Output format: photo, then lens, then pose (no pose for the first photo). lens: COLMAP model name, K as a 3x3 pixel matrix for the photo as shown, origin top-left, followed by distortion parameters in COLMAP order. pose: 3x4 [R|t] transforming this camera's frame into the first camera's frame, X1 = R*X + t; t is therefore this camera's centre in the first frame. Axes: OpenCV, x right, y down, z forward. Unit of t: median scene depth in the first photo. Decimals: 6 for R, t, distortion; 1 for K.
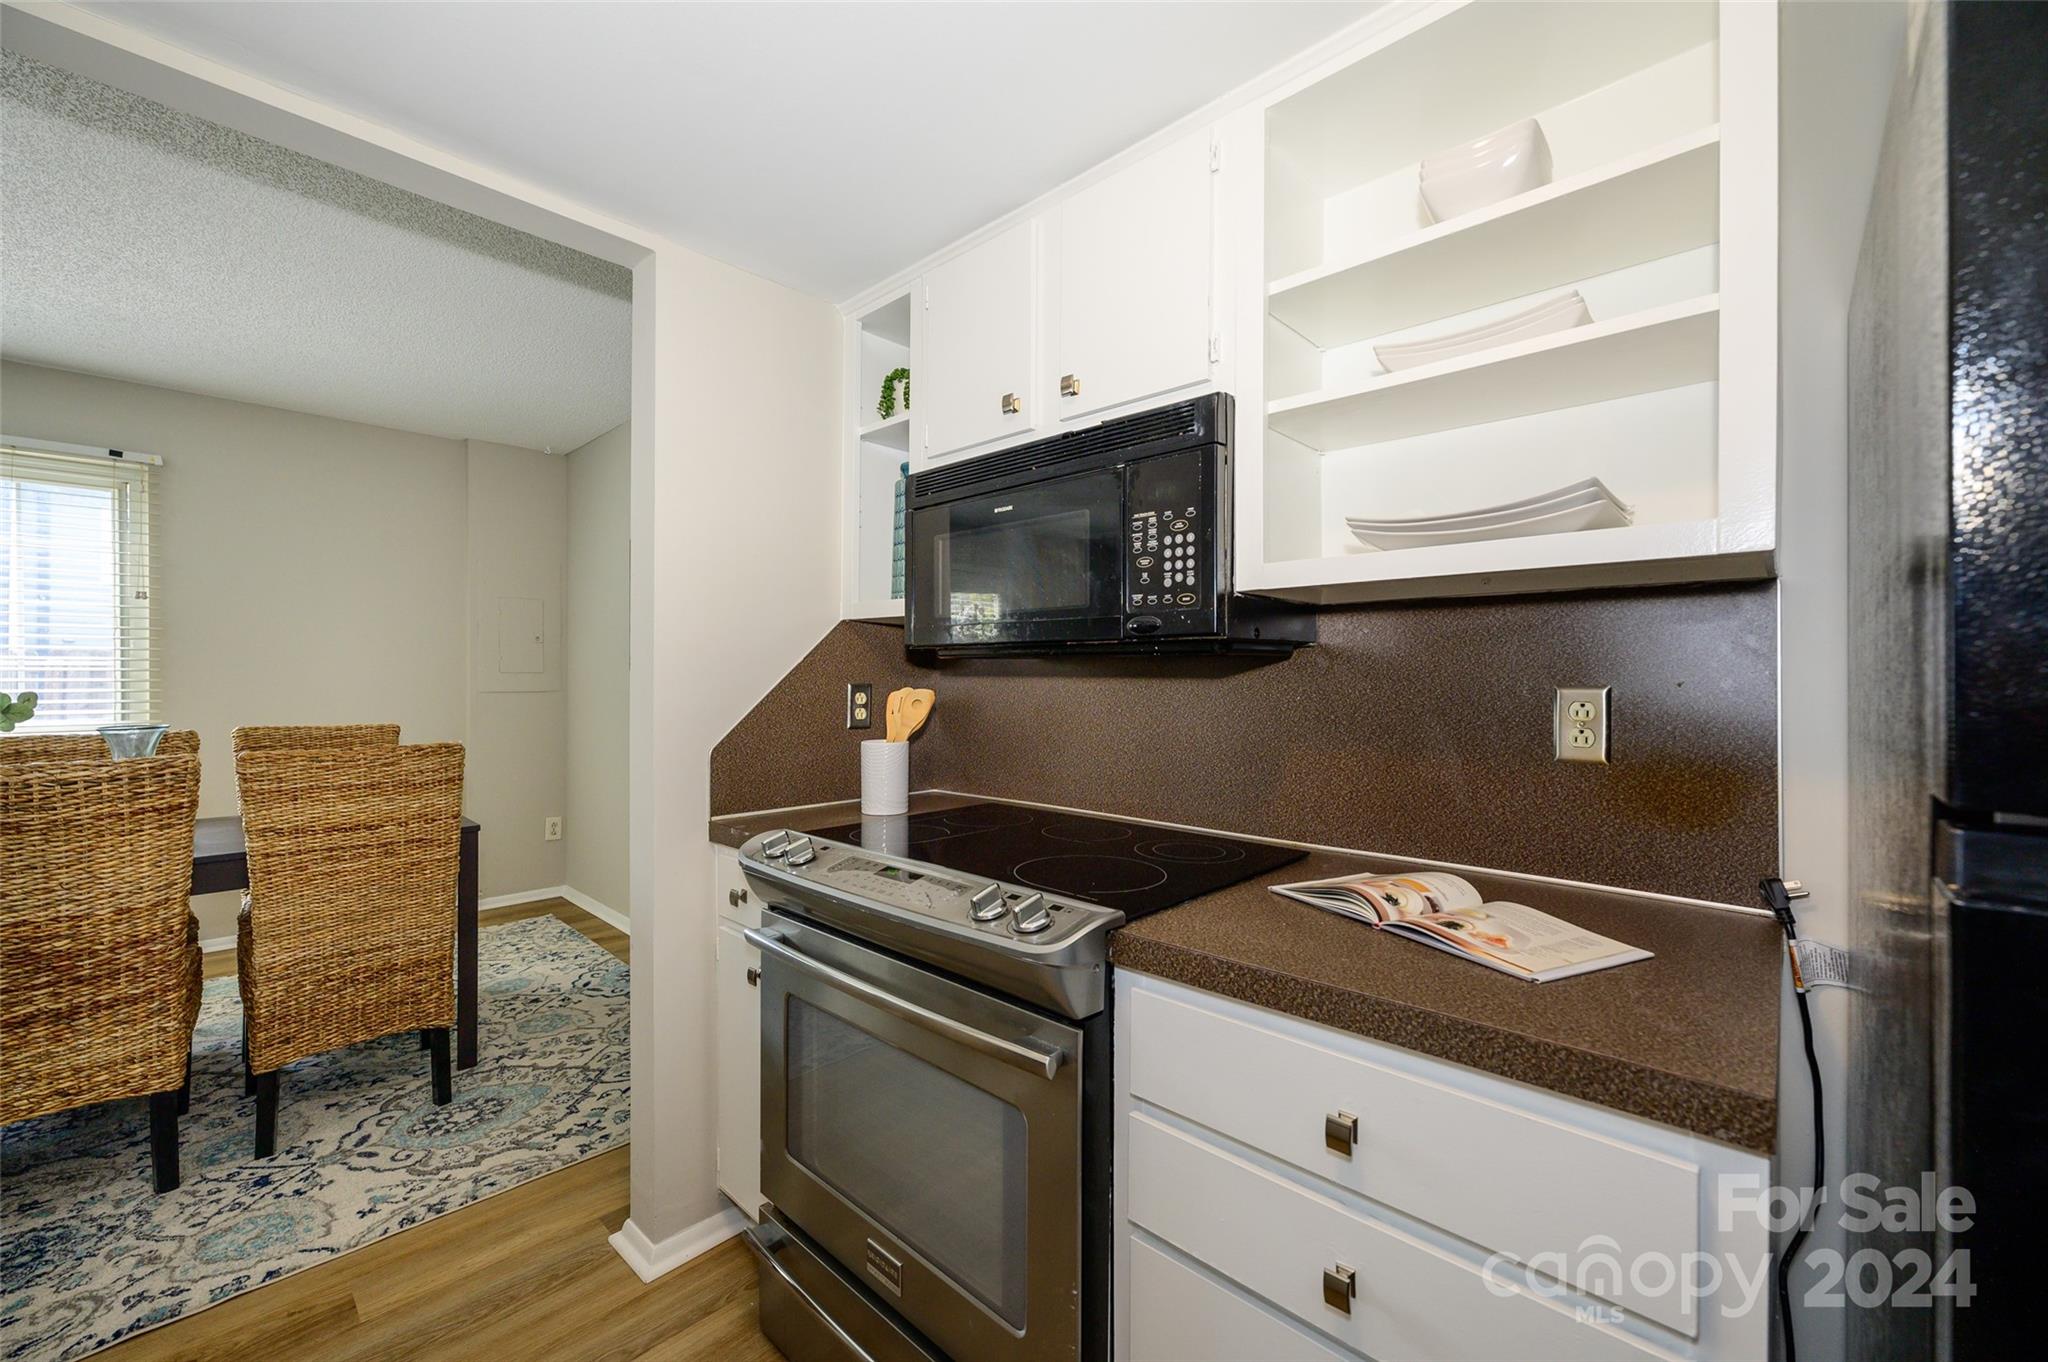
lens RADIAL K [[814.2, 0, 1024.7], [0, 814.2, 685.4], [0, 0, 1]] dist [-0.001564, 0.000327]
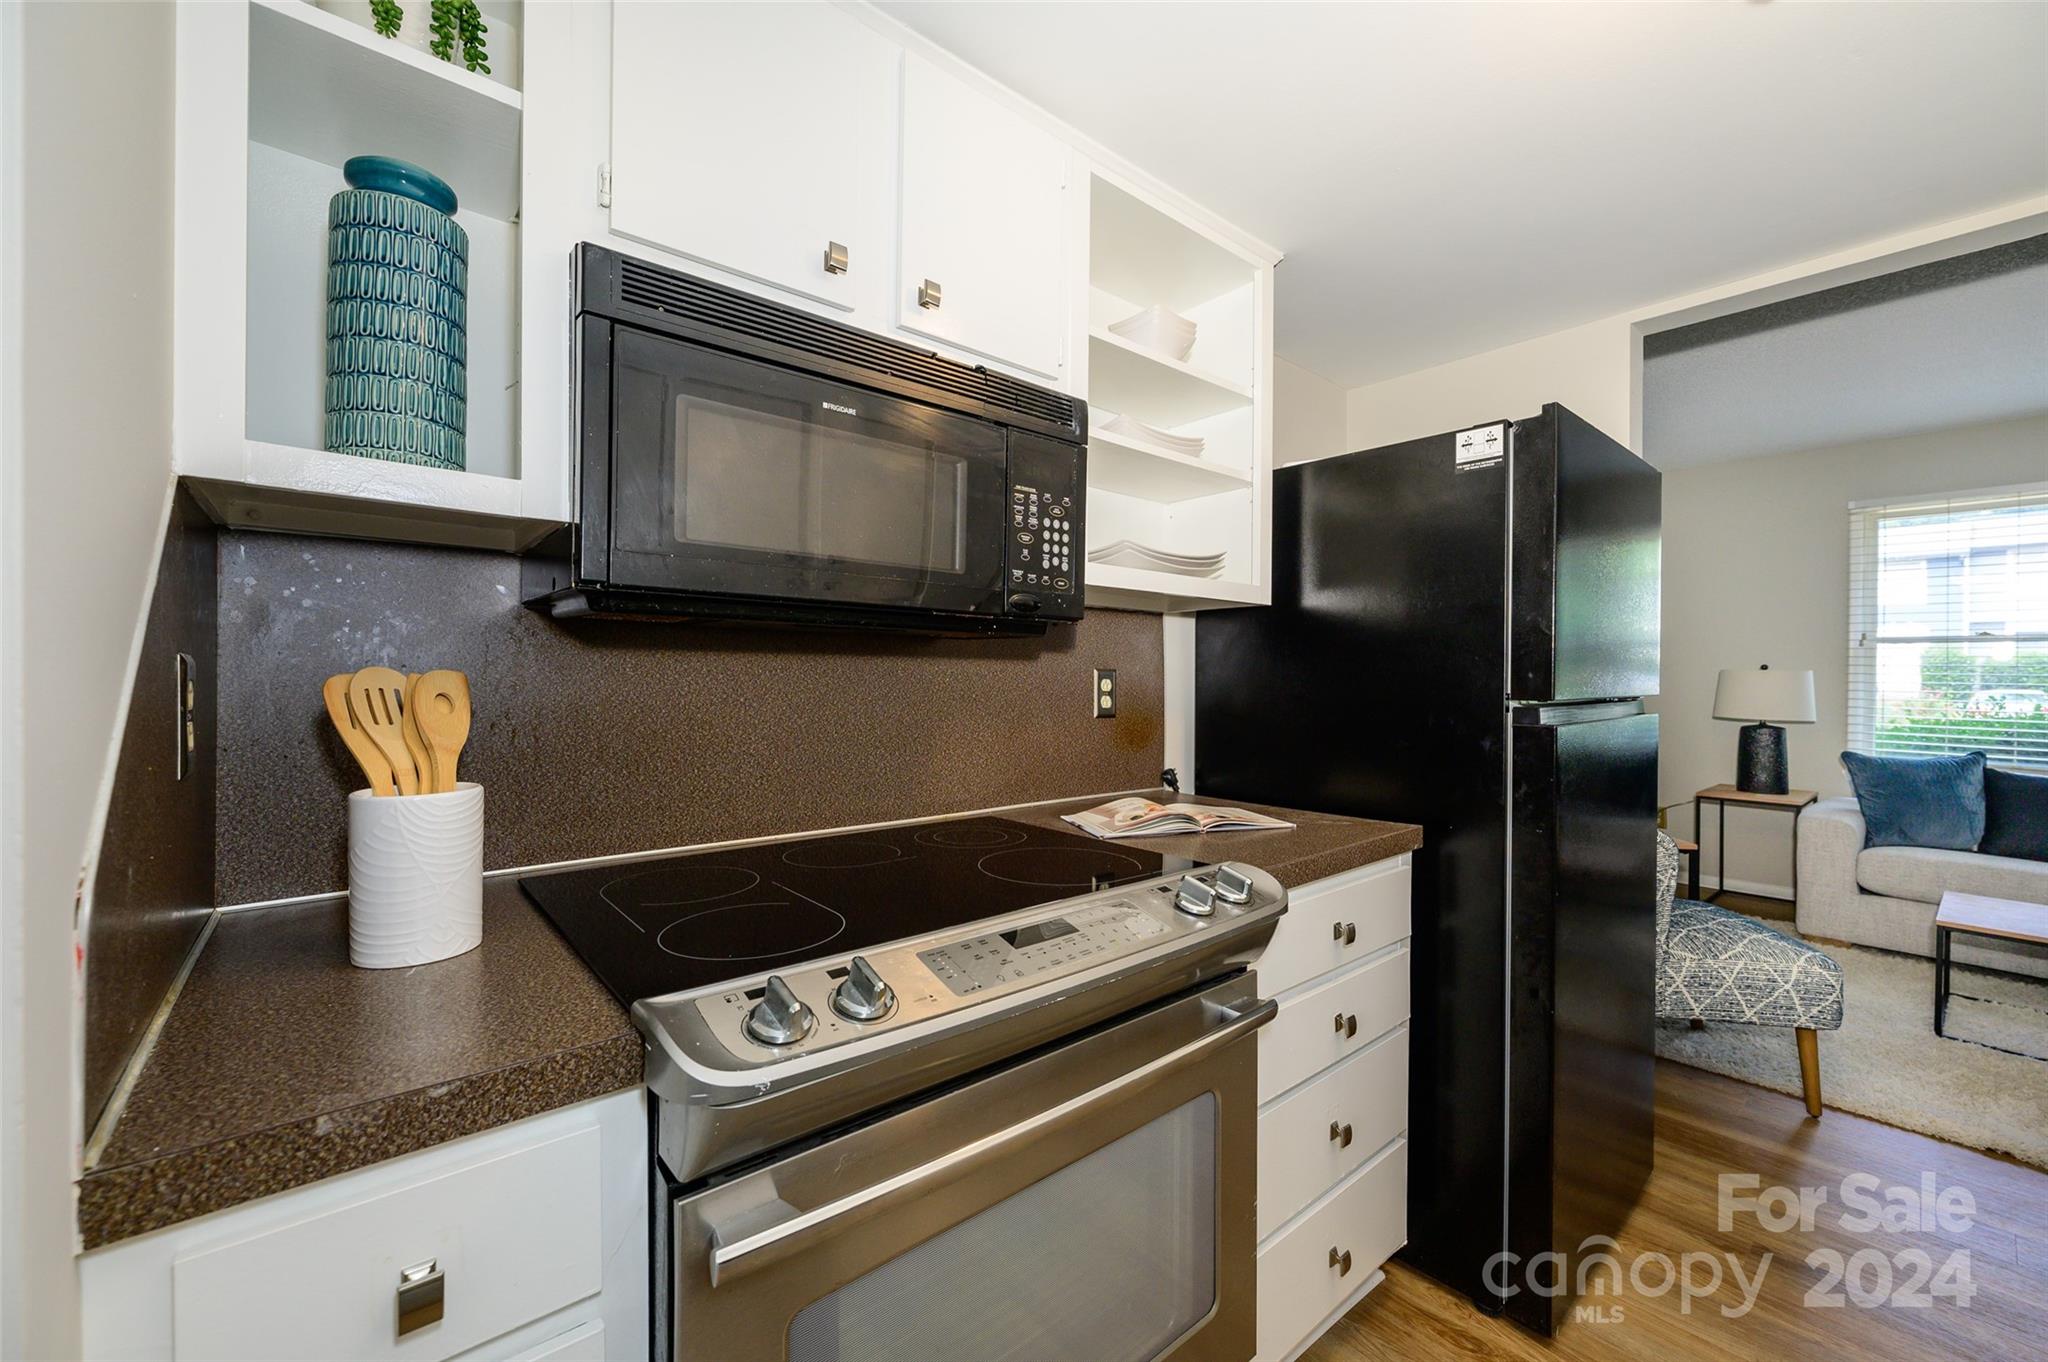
lens RADIAL K [[814.2, 0, 1034.9], [0, 814.2, 675.7], [0, 0, 1]] dist [-0.001564, 0.000327]
pose [[0.096607, -0.003779, 0.995315, -0.827062], [-0.004034, 0.999983, 0.004188, 0.007598], [-0.995314, -0.004420, 0.096590, 0.912267]]
